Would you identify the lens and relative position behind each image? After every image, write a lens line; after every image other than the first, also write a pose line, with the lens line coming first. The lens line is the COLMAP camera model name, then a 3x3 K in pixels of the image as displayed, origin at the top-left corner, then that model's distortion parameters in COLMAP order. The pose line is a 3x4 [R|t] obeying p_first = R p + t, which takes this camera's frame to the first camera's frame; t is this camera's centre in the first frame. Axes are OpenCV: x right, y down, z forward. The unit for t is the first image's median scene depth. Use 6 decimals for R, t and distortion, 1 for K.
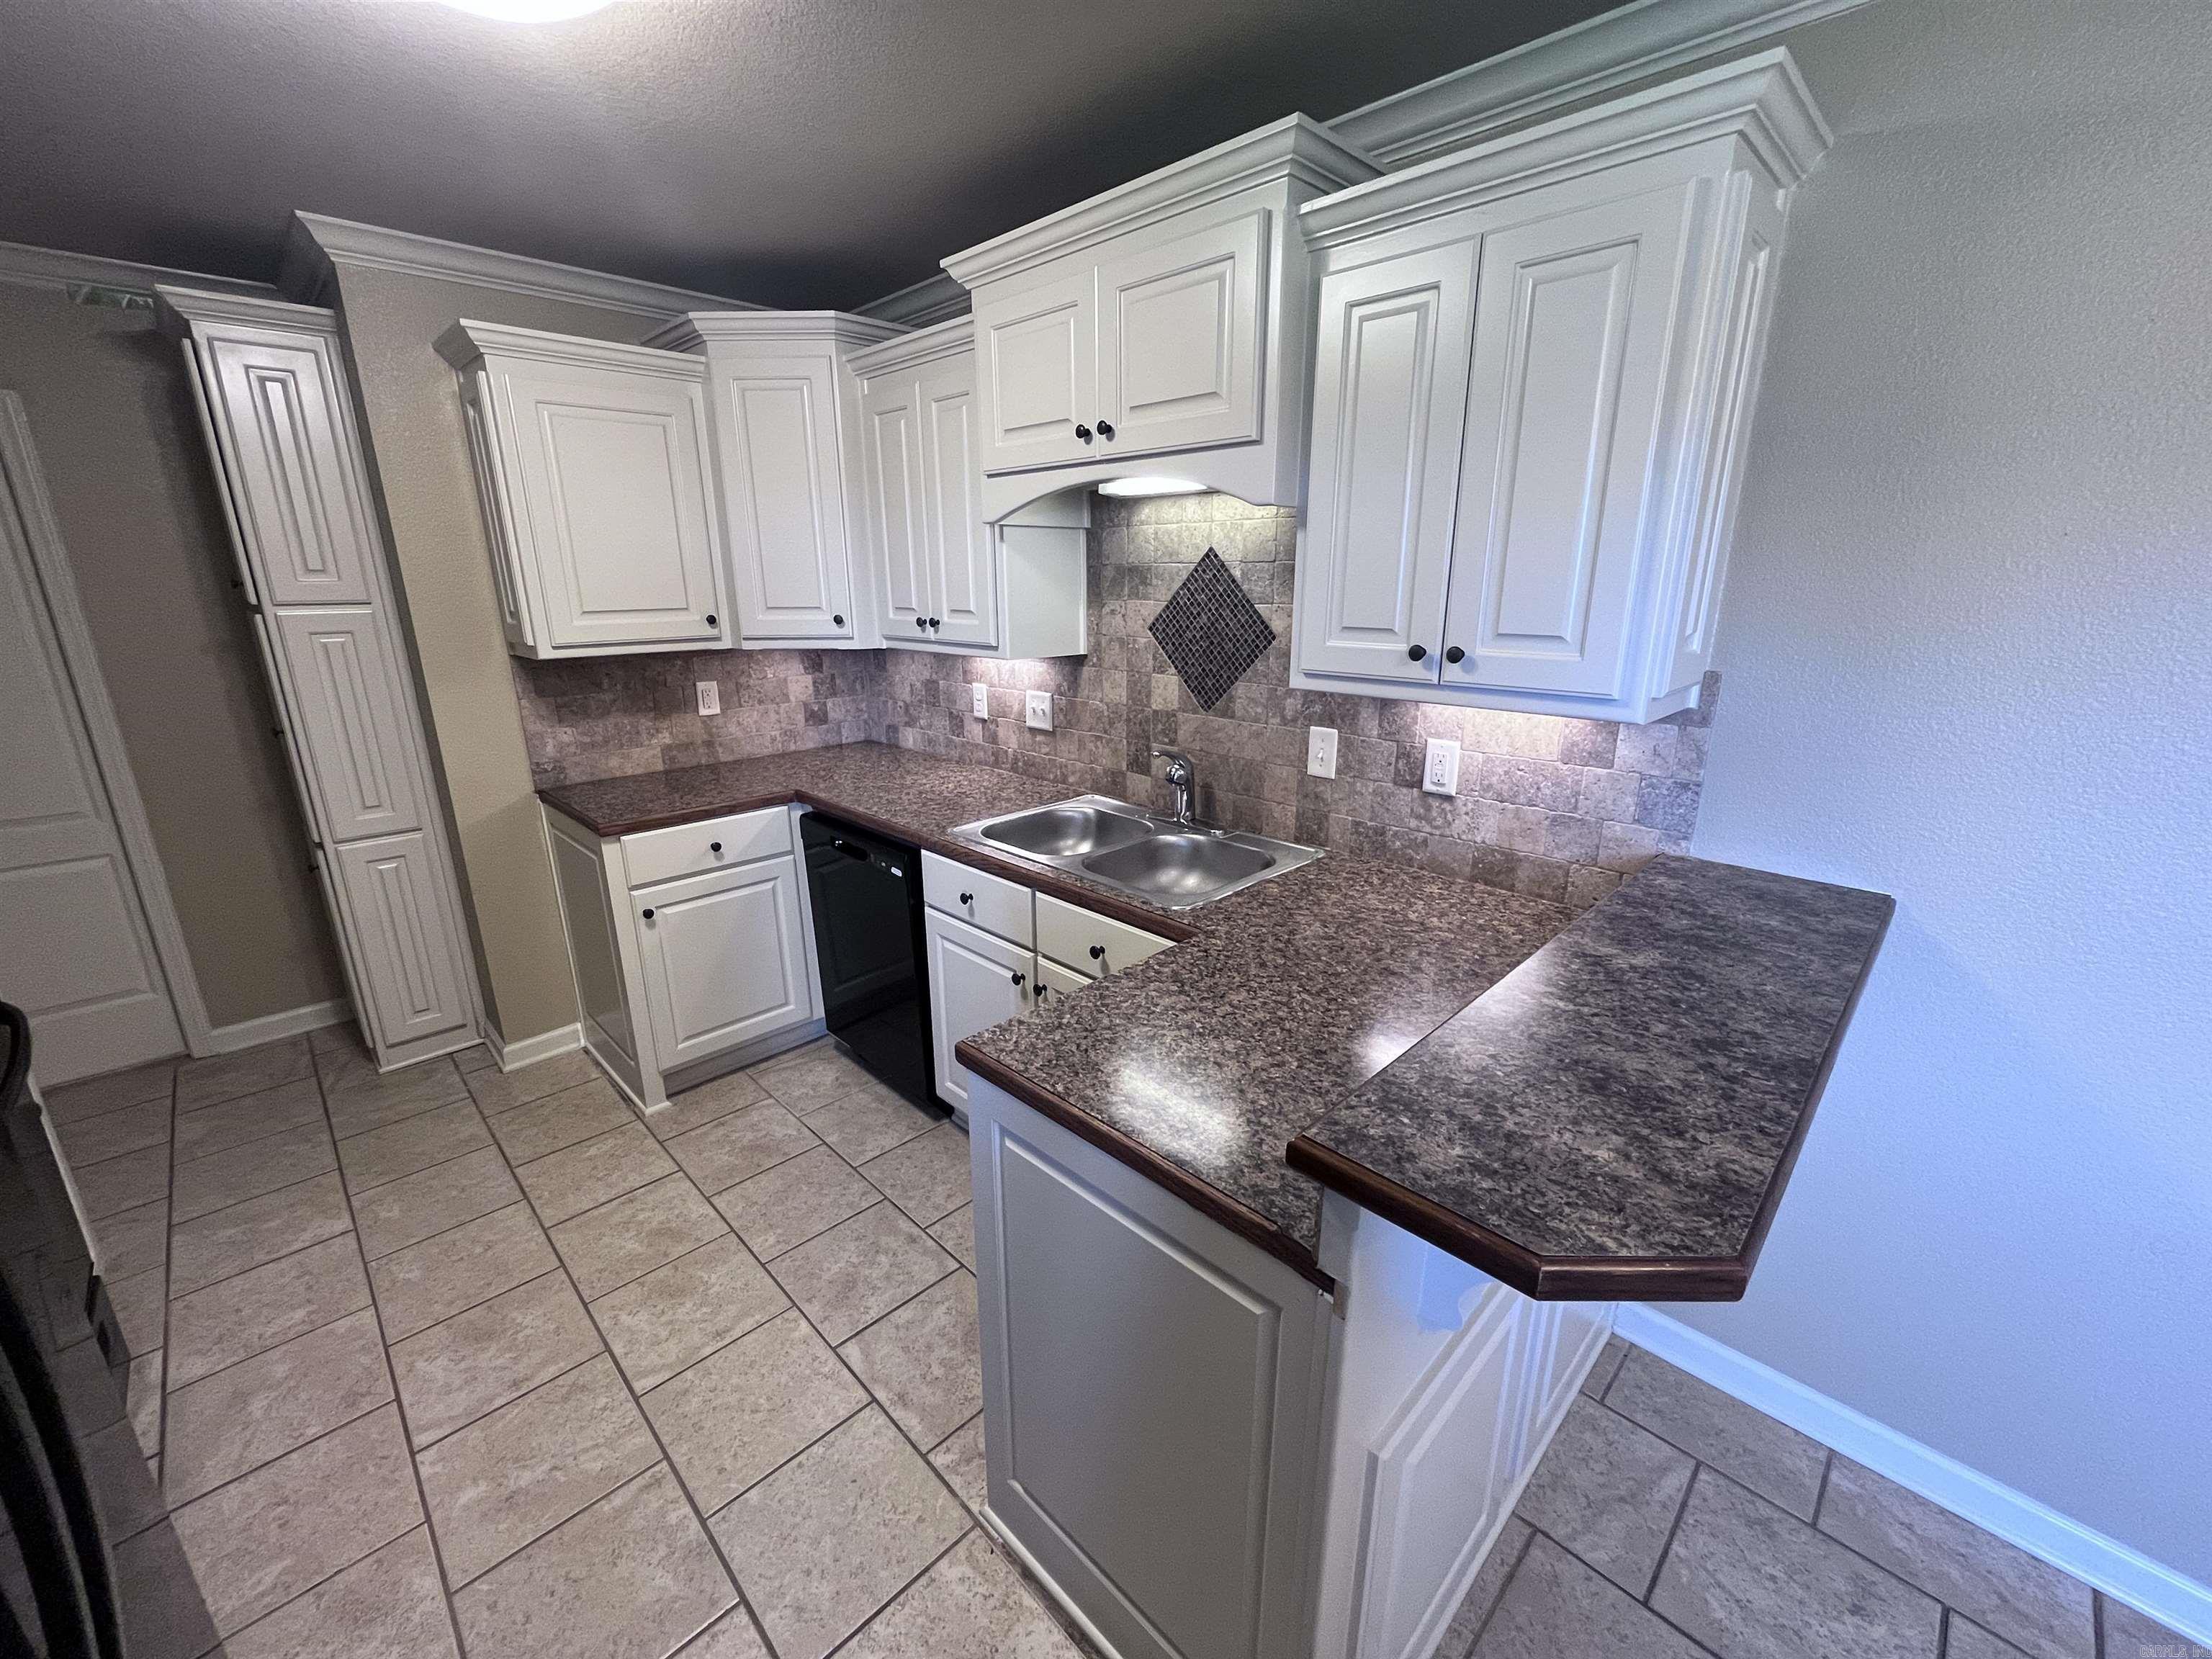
lens RADIAL K [[895.8, 0, 1102.4], [0, 895.8, 827.3], [0, 0, 1]] dist [-0.003280, -0.000125]
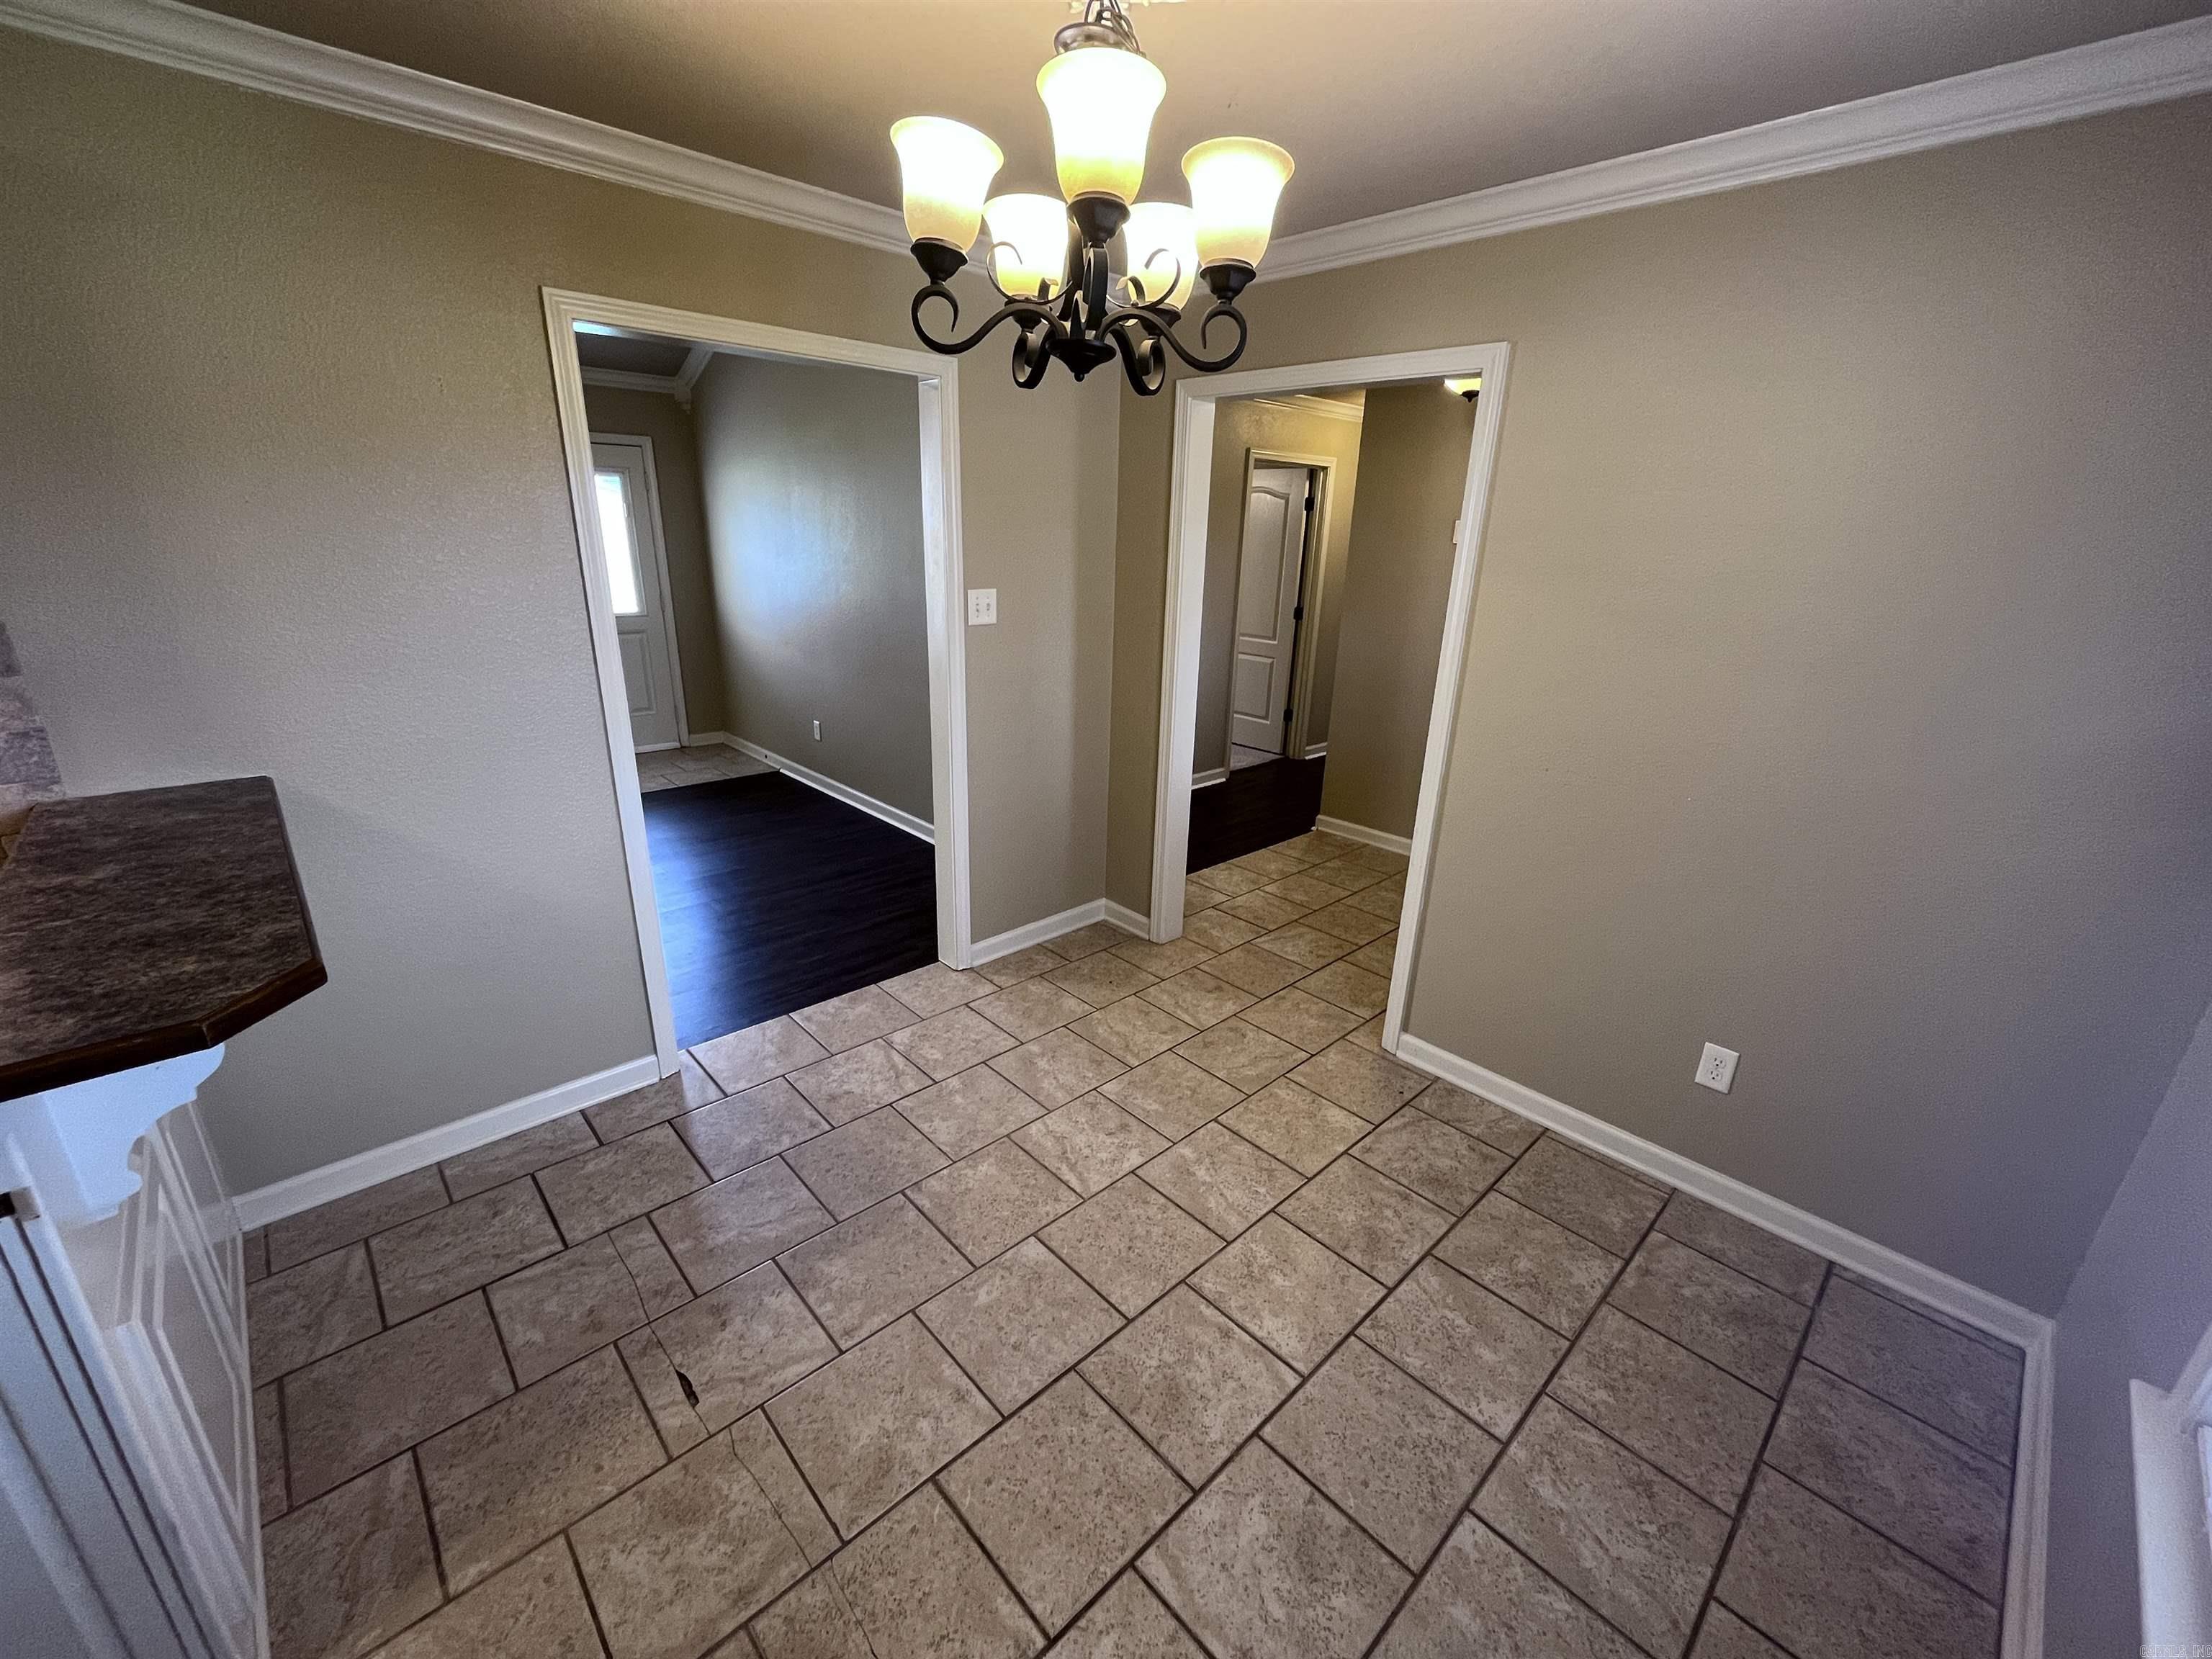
lens RADIAL K [[889.1, 0, 1103.7], [0, 889.1, 833.6], [0, 0, 1]] dist [-0.002507, -0.000211]
pose [[0.022644, -0.323405, 0.945990, -0.246979], [0.245769, 0.918995, 0.308294, 0.038016], [-0.969064, 0.225514, 0.100293, -0.215745]]
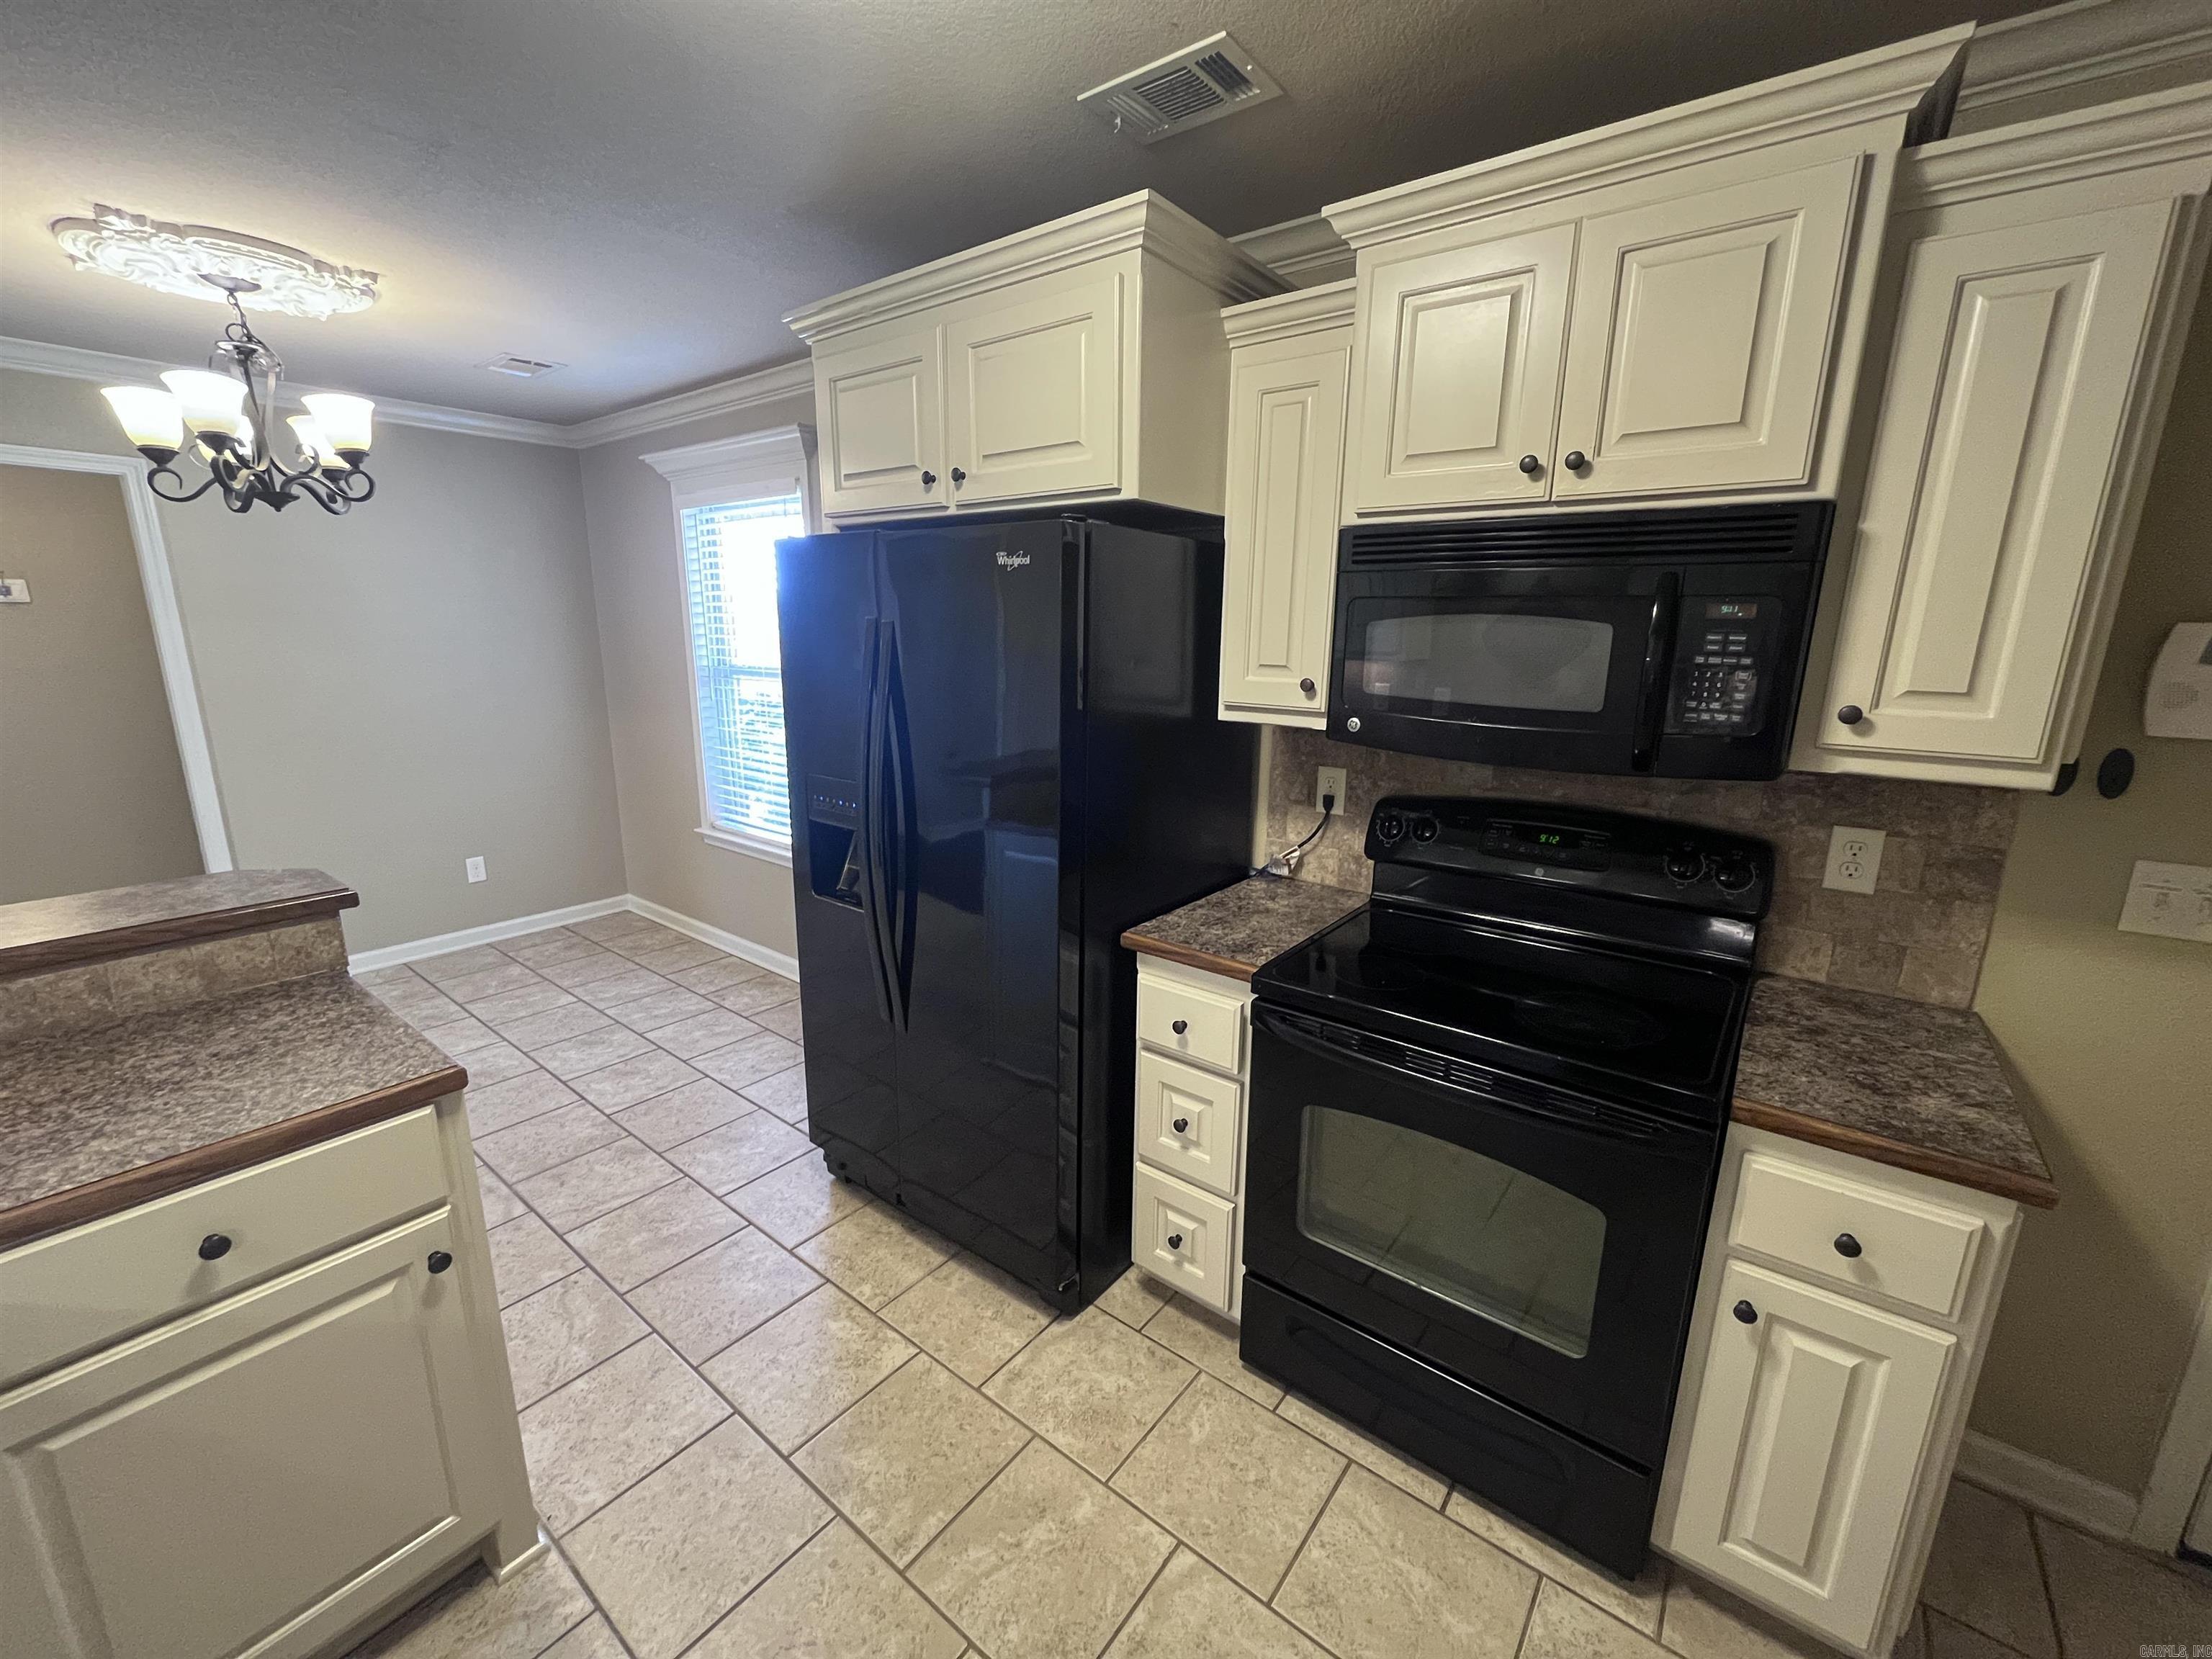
lens RADIAL K [[890.4, 0, 1106.0], [0, 890.4, 829.5], [0, 0, 1]] dist [-0.006055, -0.000107]
pose [[-0.990872, 0.021845, -0.133026, -0.463115], [-0.045271, 0.875556, 0.480992, -0.308976], [0.126979, 0.482623, -0.866574, 1.129899]]
